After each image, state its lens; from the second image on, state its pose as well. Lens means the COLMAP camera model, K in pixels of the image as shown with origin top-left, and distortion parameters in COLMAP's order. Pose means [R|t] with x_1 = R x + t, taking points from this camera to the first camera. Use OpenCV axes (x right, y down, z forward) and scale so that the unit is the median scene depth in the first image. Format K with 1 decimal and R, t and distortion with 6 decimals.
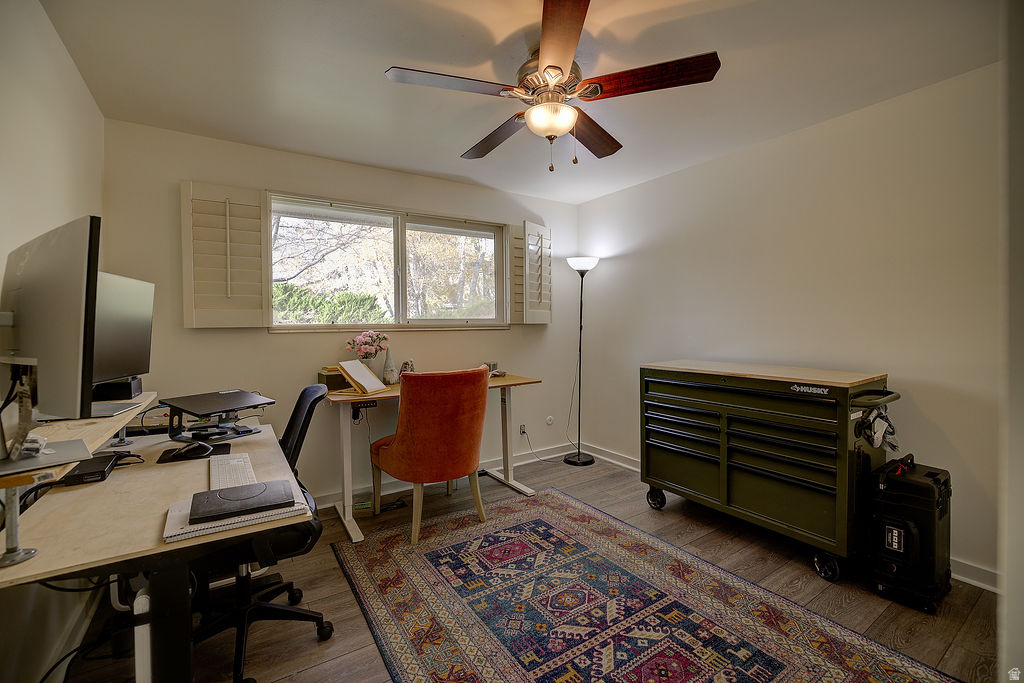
lens RADIAL K [[441.0, 0, 513.4], [0, 441.0, 331.7], [0, 0, 1]] dist [-0.046469, 0.017073]
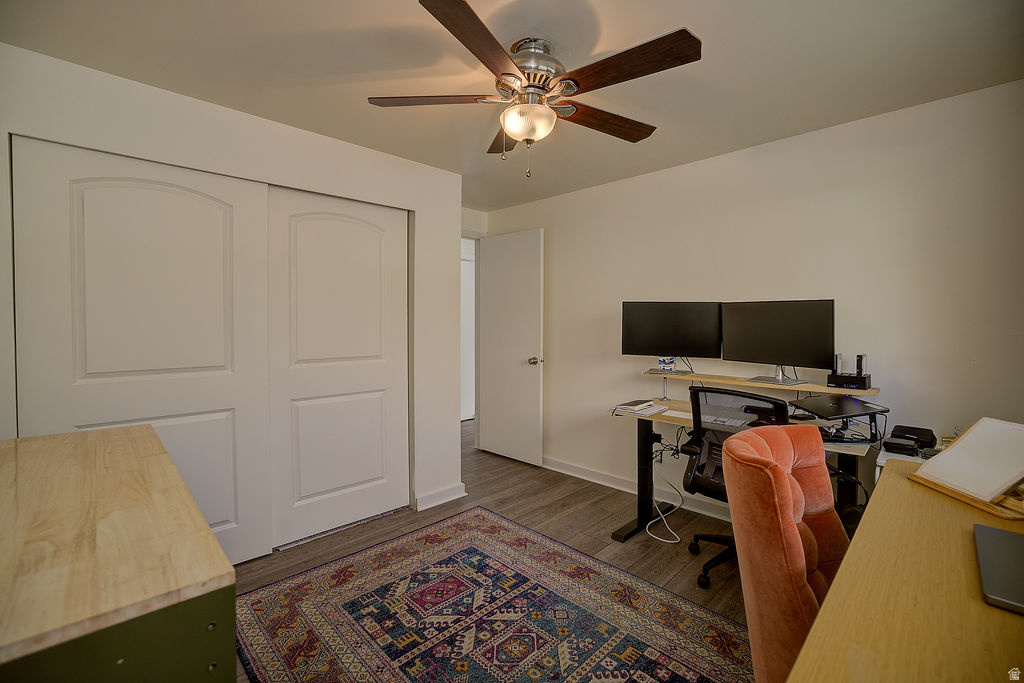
lens RADIAL K [[441.0, 0, 513.4], [0, 441.0, 331.7], [0, 0, 1]] dist [-0.046469, 0.017073]
pose [[-0.979464, 0.013088, -0.201195, 0.334024], [0.004995, 0.999160, 0.040680, -0.075134], [0.201558, 0.038840, -0.978706, 2.047006]]
